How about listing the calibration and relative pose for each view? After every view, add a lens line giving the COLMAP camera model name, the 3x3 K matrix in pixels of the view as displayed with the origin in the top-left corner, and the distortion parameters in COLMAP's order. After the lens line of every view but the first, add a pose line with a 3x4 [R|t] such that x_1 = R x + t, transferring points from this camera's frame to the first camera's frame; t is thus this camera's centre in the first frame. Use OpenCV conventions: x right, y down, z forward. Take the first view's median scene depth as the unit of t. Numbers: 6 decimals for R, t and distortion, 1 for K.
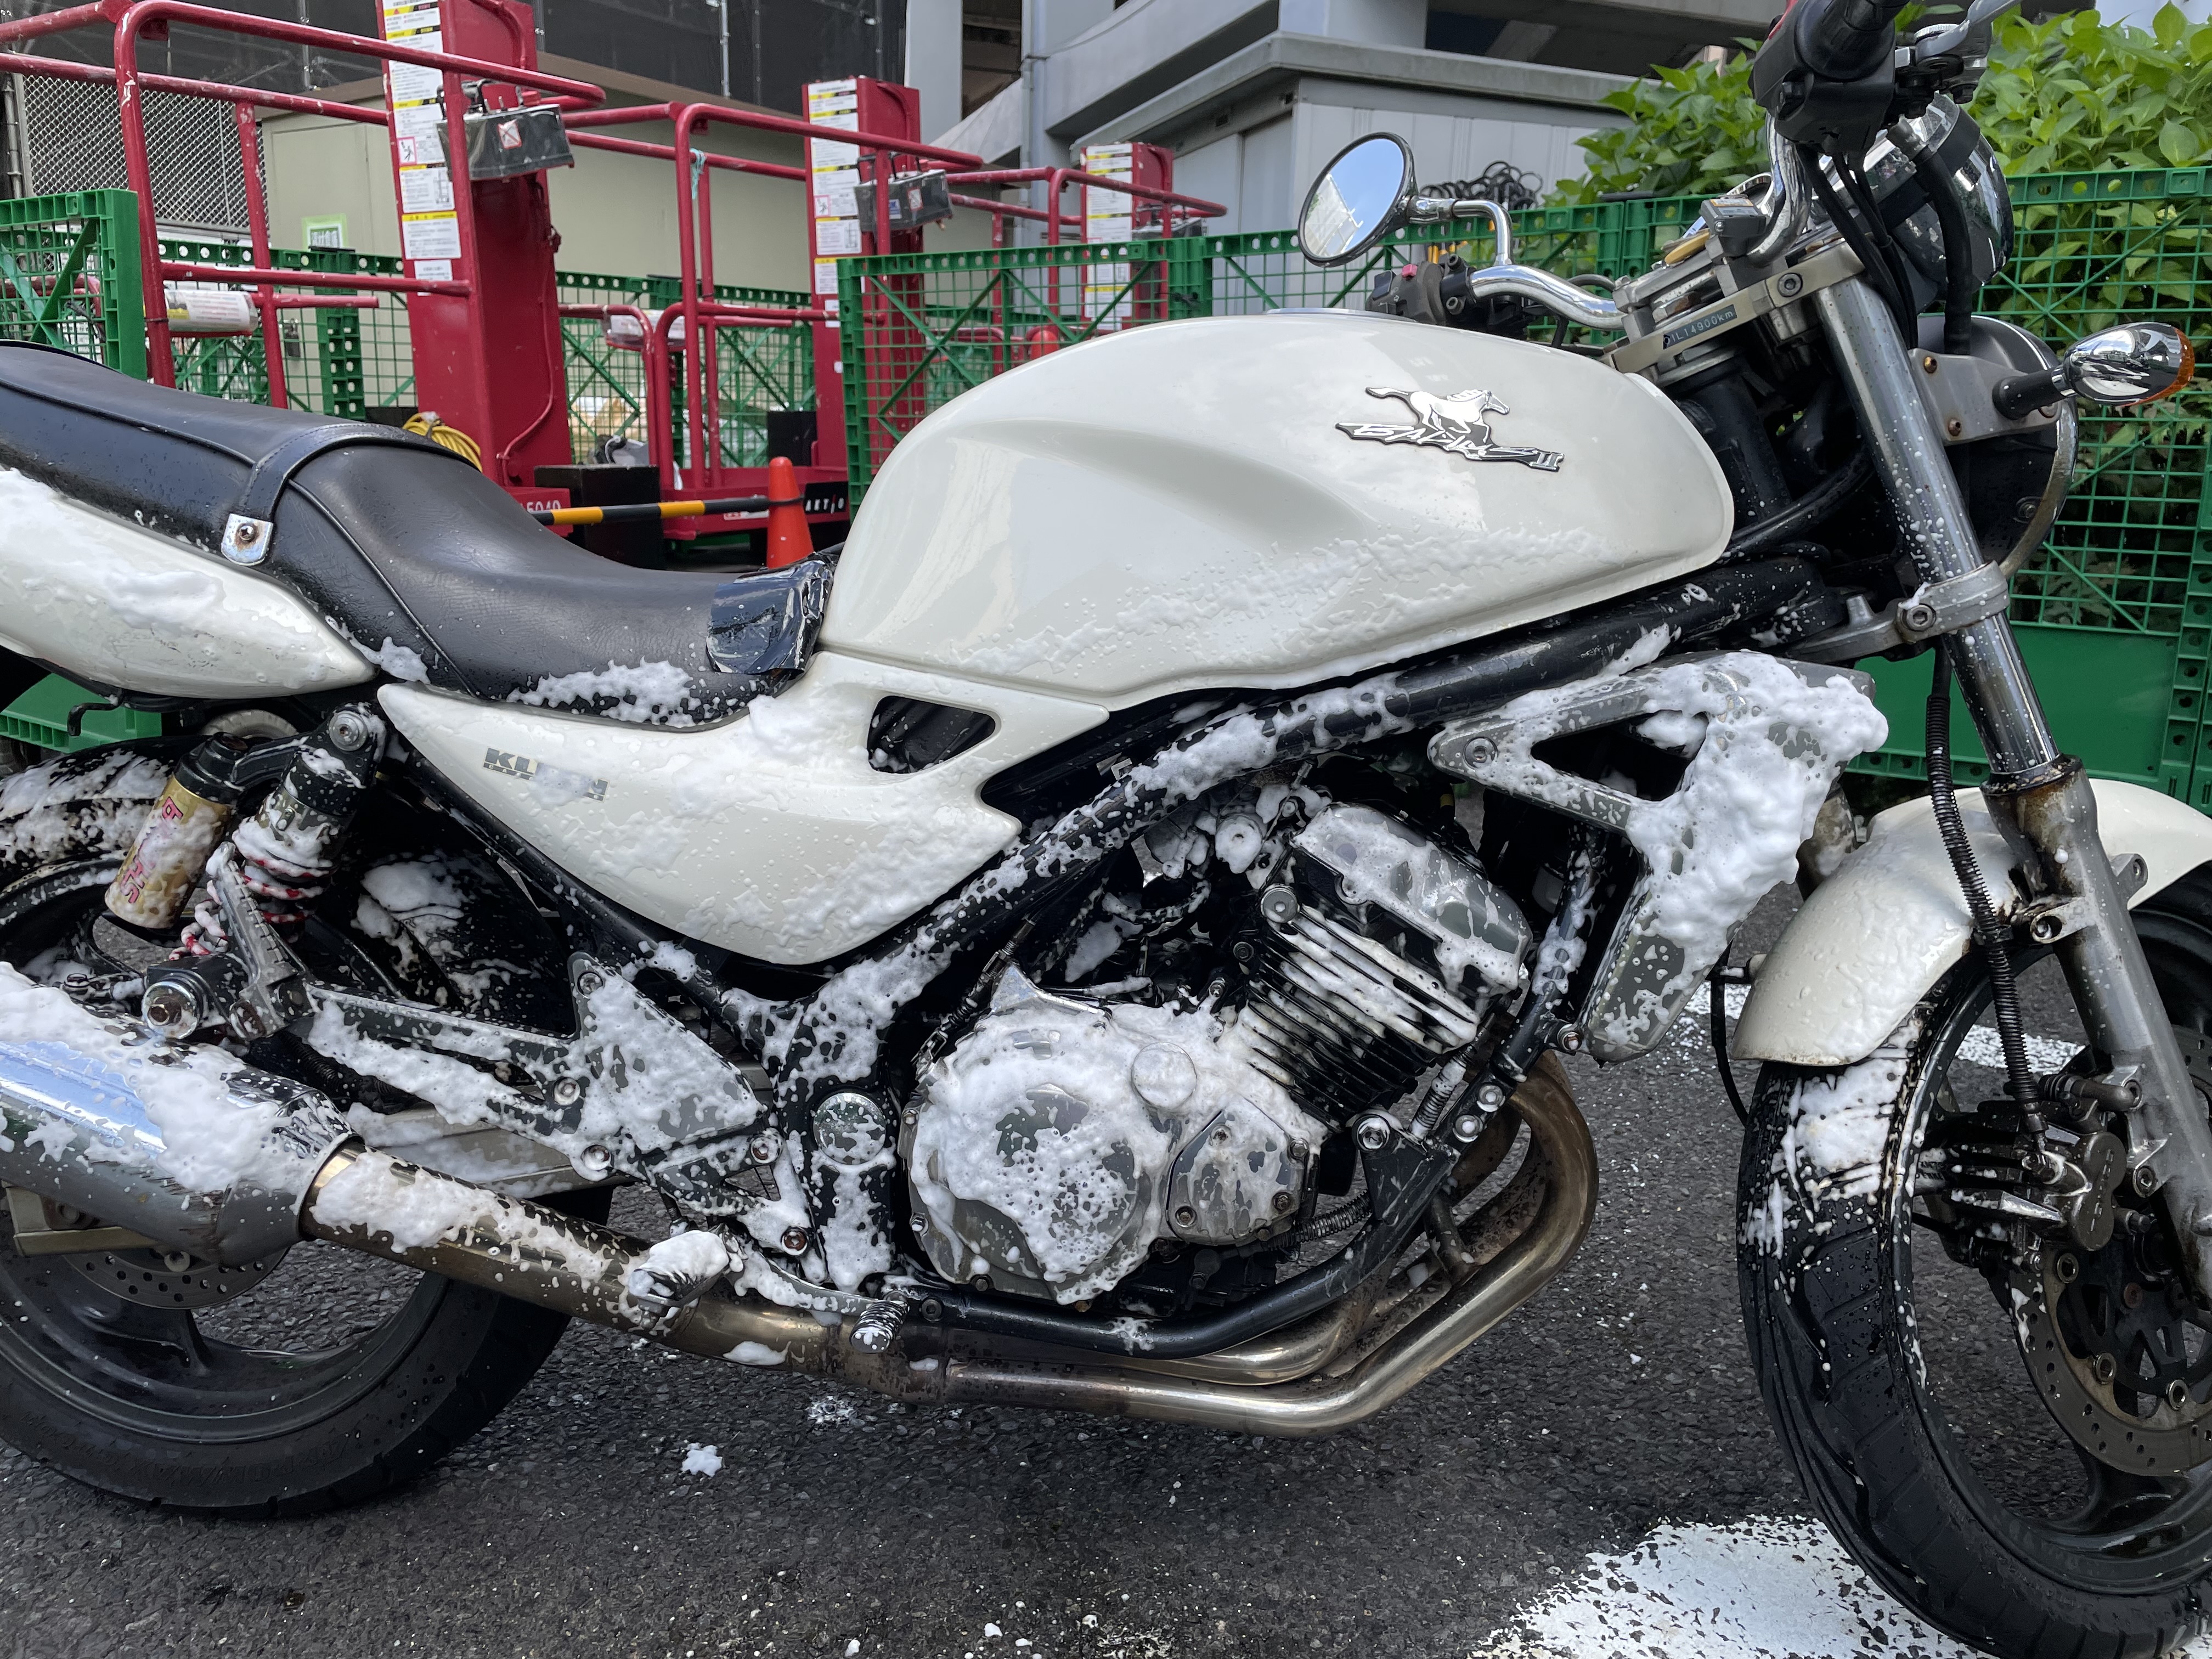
lens RADIAL K [[1623.3, 0, 1104.8], [0, 1623.3, 863.7], [0, 0, 1]] dist [0.076371, -0.101938]
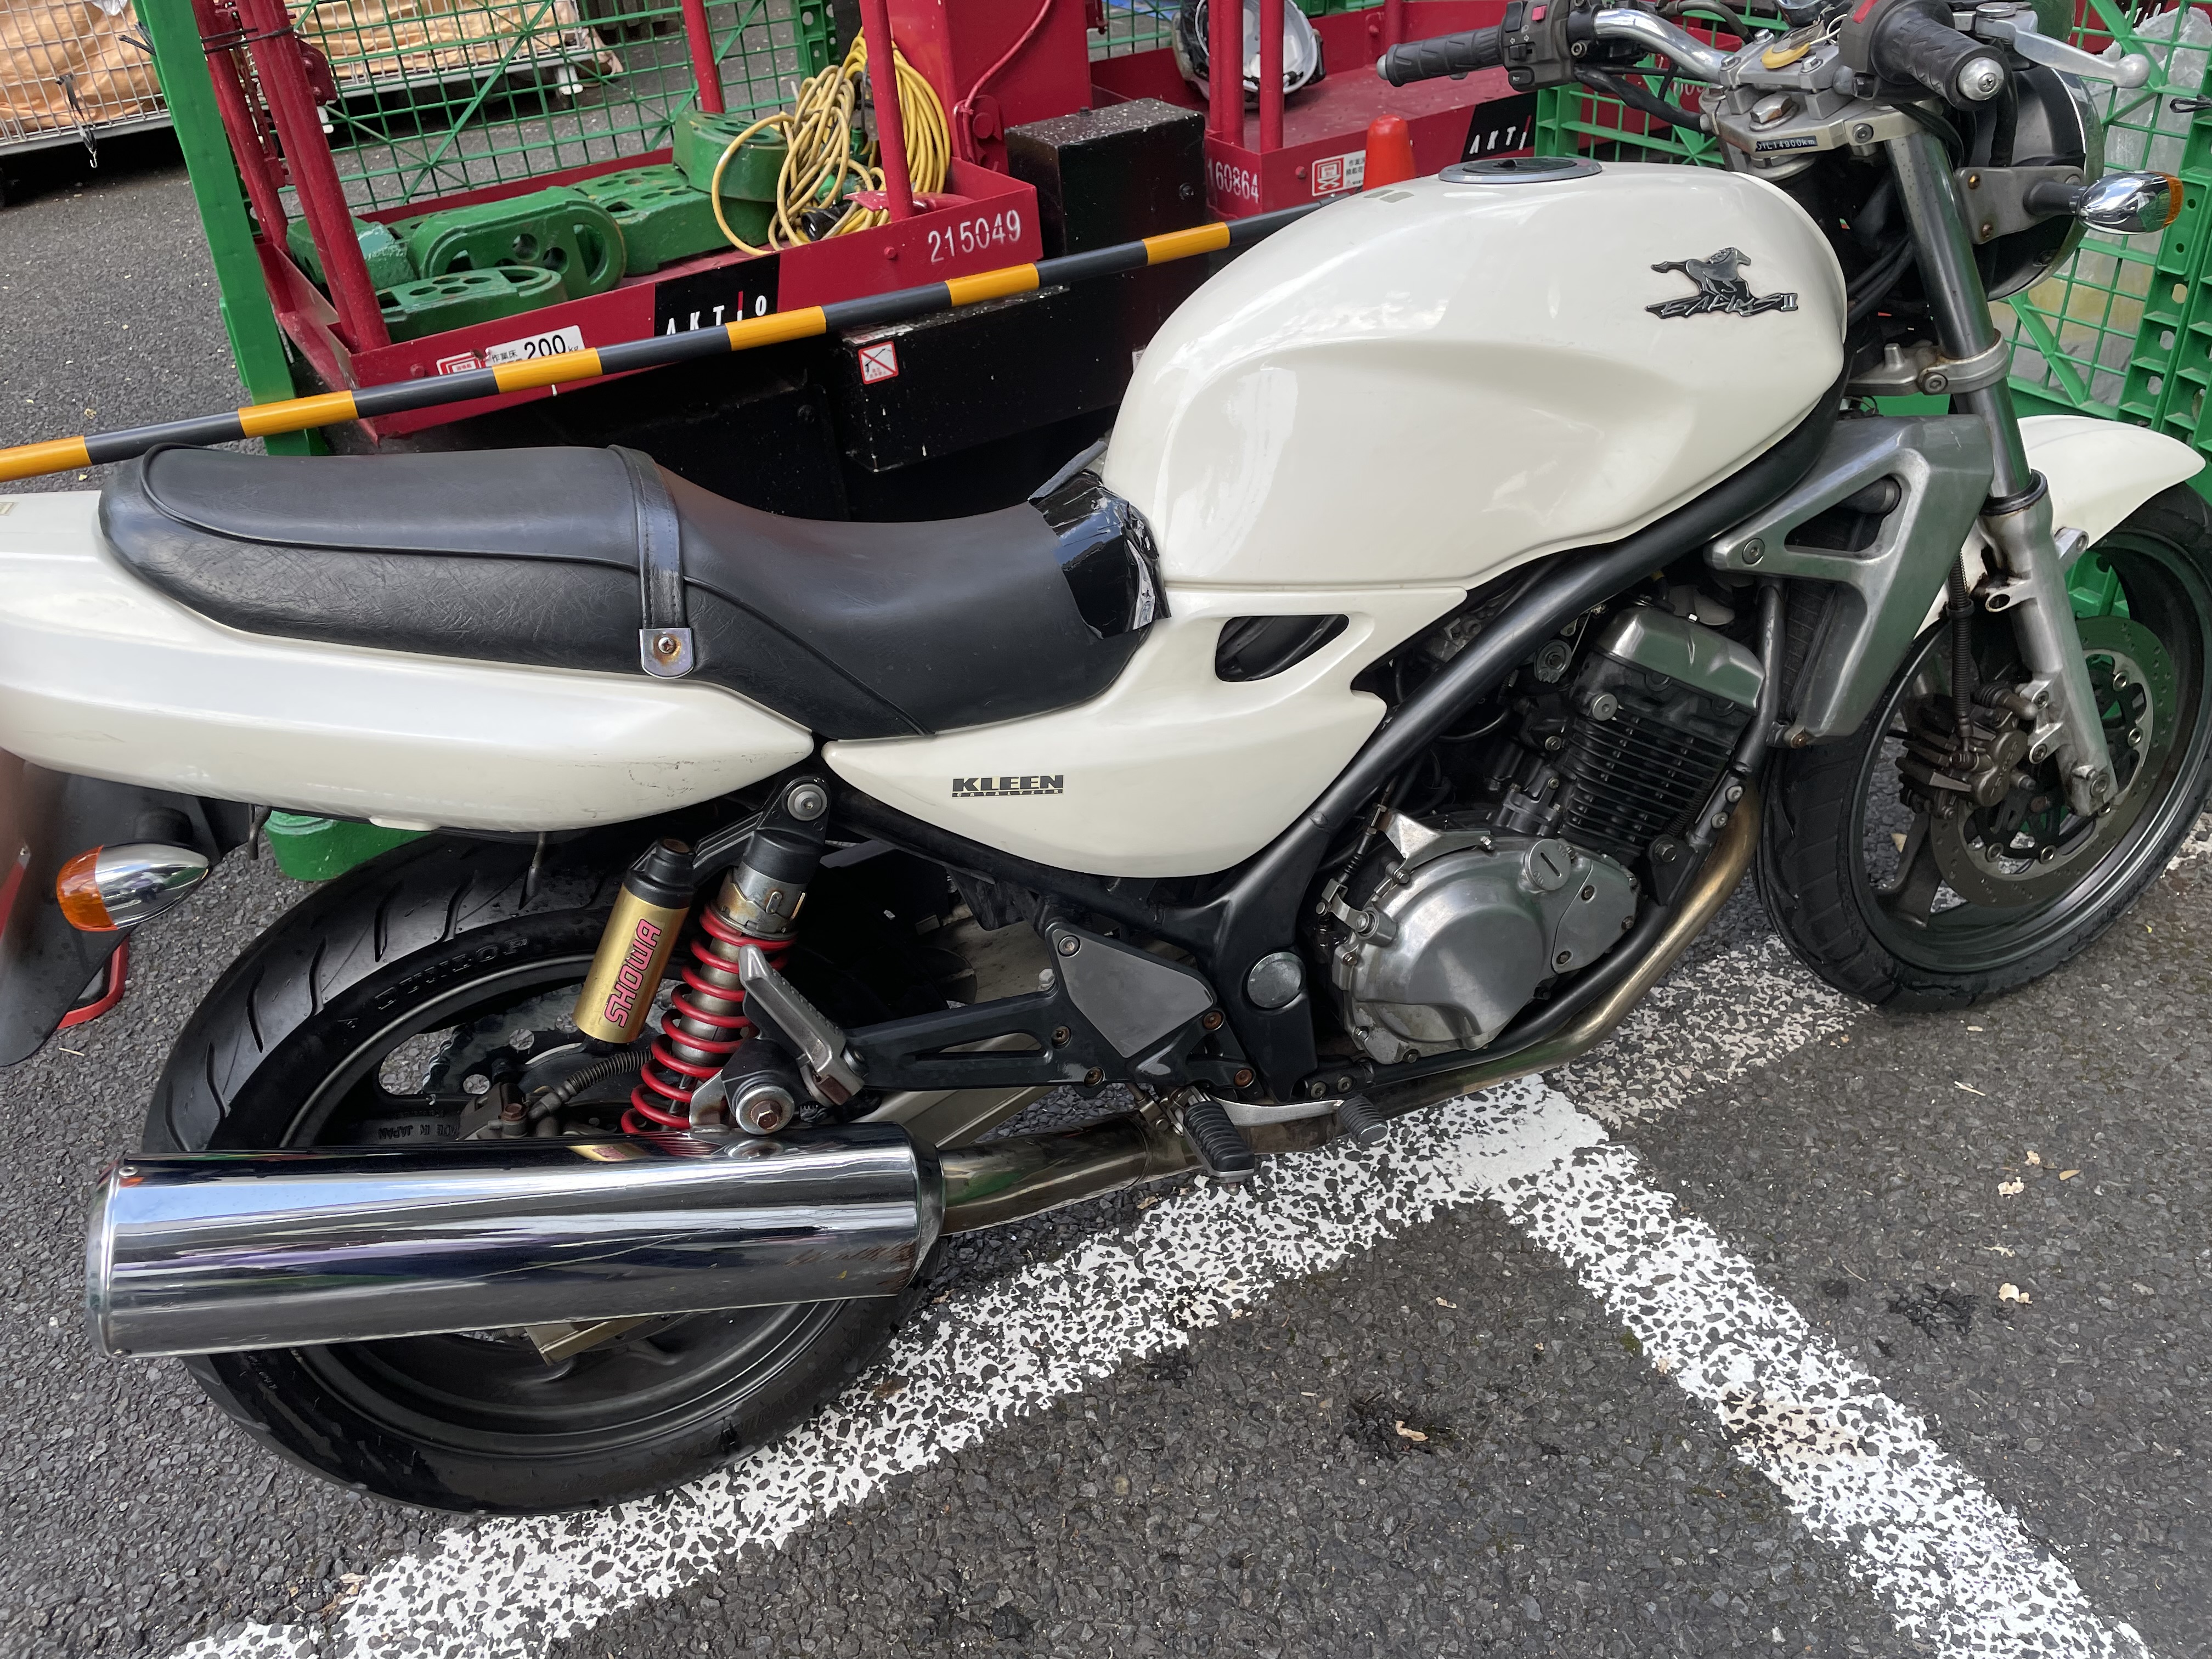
lens RADIAL K [[1623.3, 0, 1079.9], [0, 1623.3, 858.4], [0, 0, 1]] dist [0.076371, -0.101938]
pose [[0.889168, -0.324728, 0.322385, -0.651646], [0.212571, 0.917041, 0.337416, -0.355218], [-0.405209, -0.231490, 0.884431, 0.039667]]
